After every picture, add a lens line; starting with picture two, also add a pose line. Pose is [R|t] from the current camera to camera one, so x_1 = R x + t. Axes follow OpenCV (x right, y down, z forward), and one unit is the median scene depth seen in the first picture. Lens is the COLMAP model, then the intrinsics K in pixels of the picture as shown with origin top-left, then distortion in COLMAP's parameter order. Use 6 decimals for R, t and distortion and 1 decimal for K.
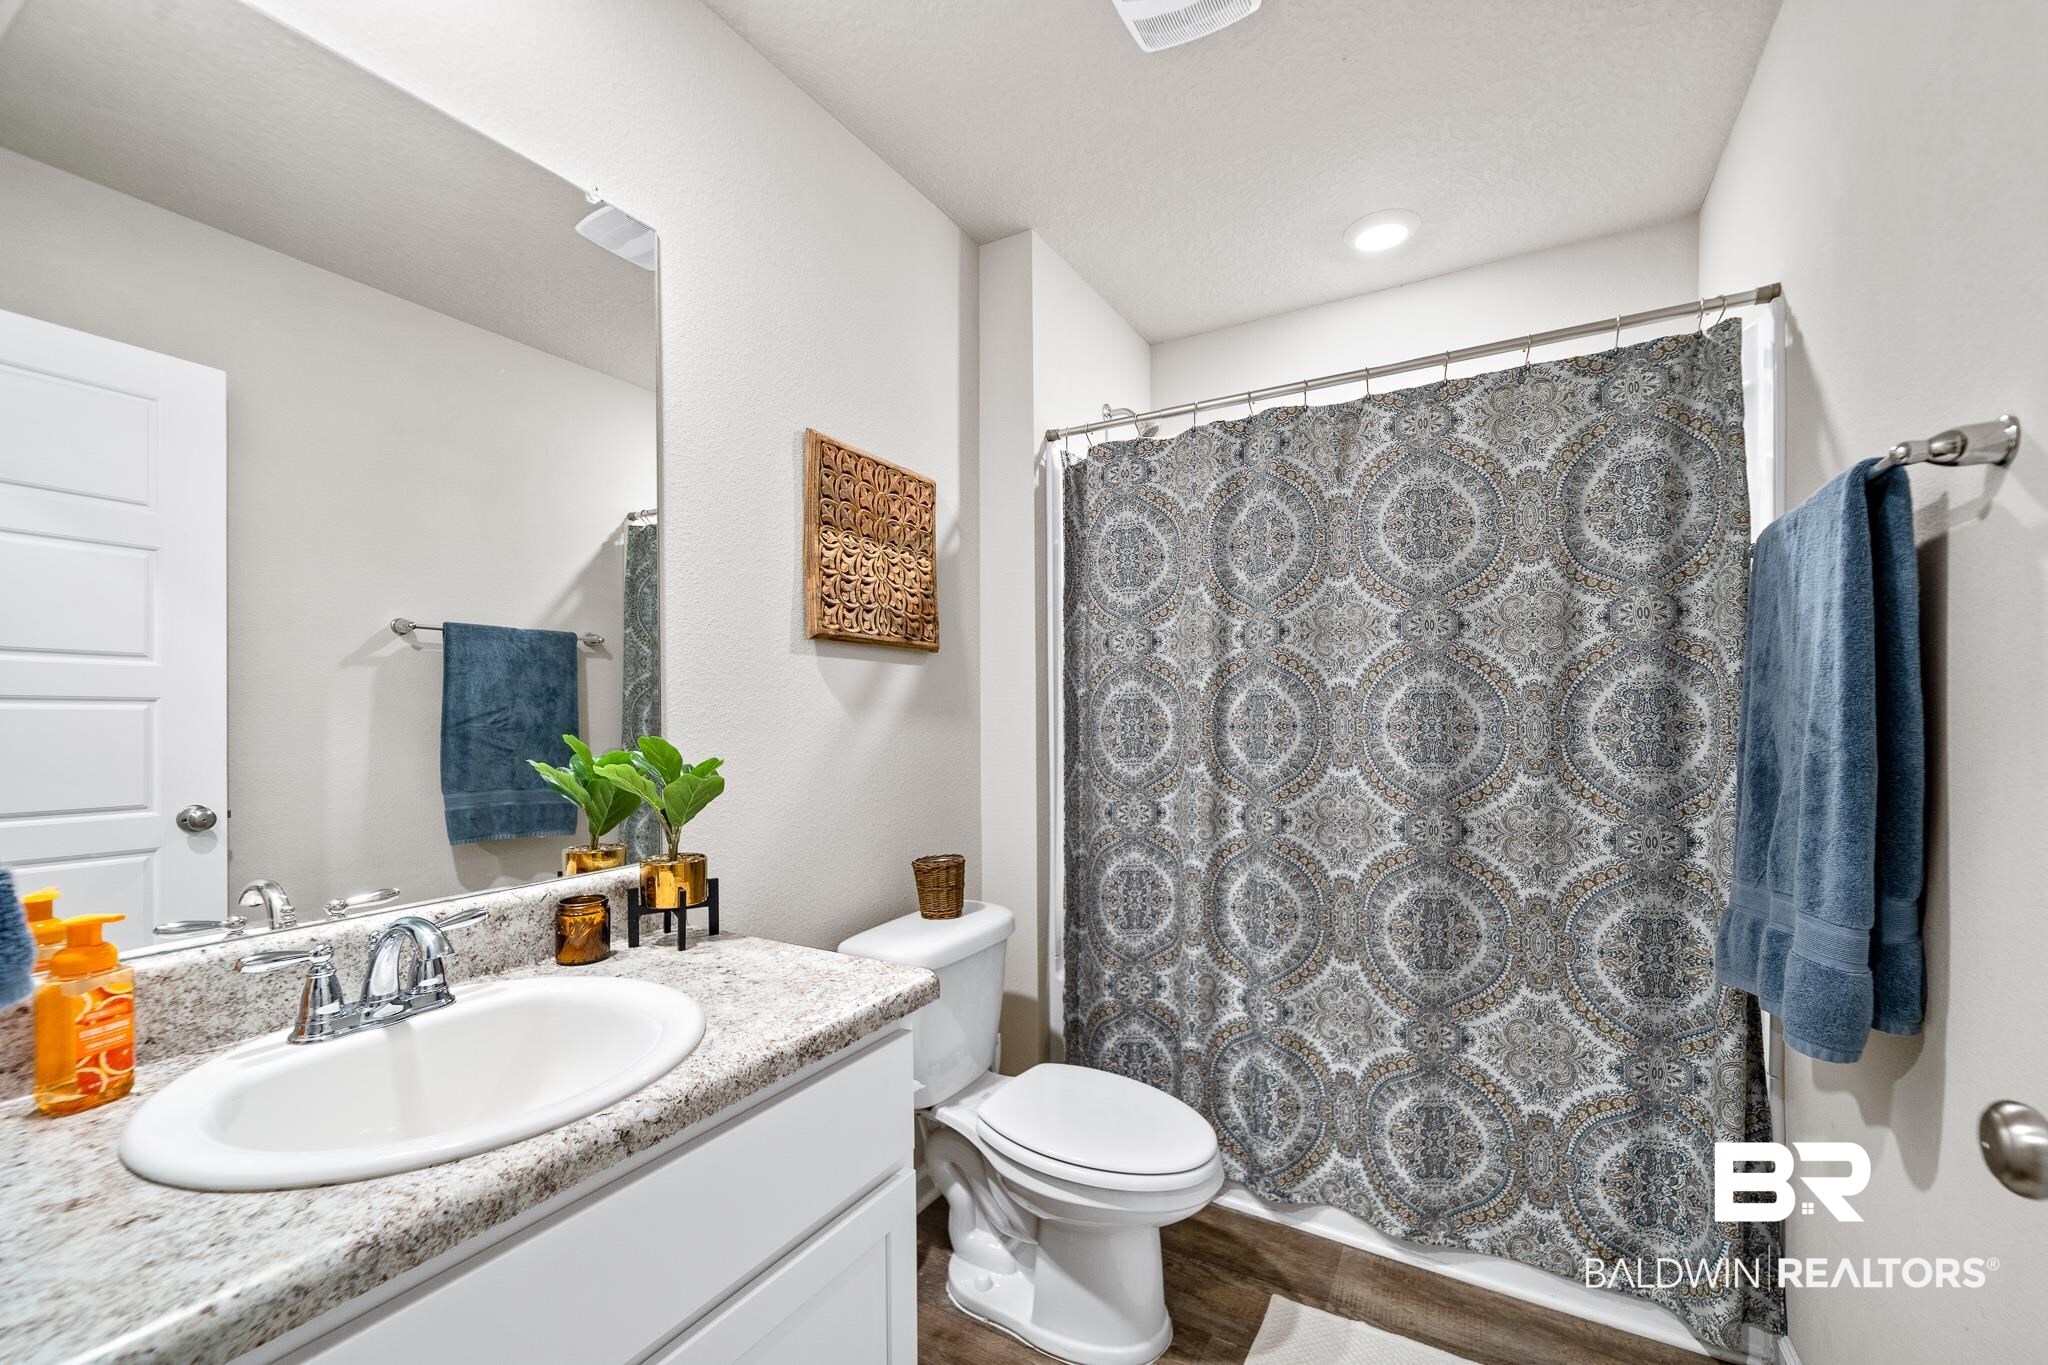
lens RADIAL K [[834.7, 0, 1028.3], [0, 834.7, 718.3], [0, 0, 1]] dist [-0.009463, 0.000034]
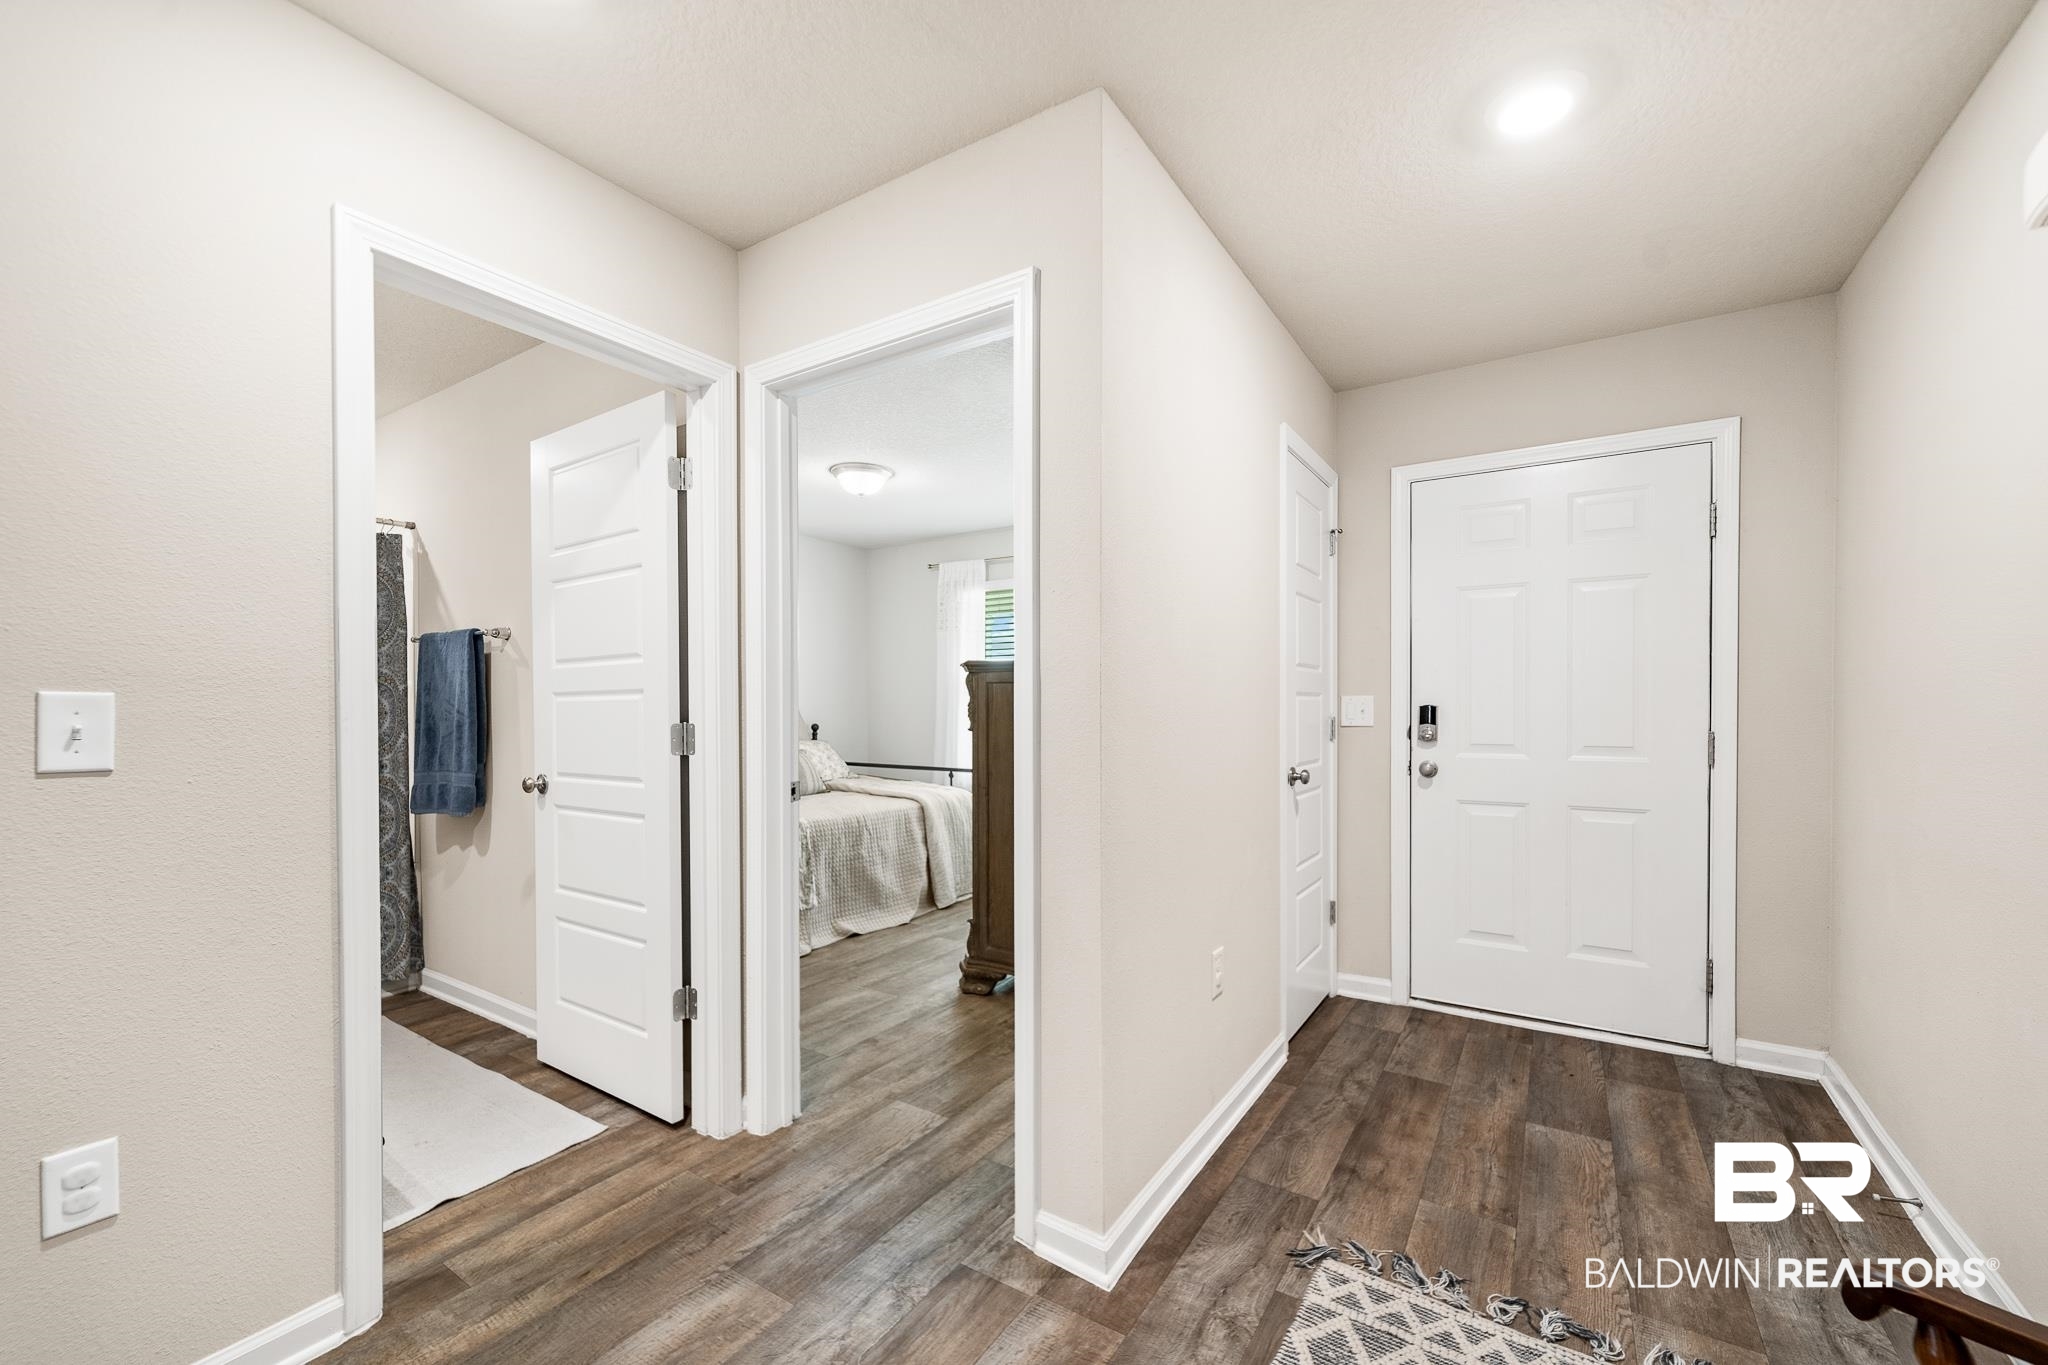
lens RADIAL K [[834.7, 0, 1028.6], [0, 834.7, 696.2], [0, 0, 1]] dist [-0.009463, 0.000034]
pose [[0.057234, -0.002695, 0.998357, -2.082993], [0.017384, 0.999847, 0.001702, -0.014196], [-0.998209, 0.017258, 0.057272, -1.340508]]
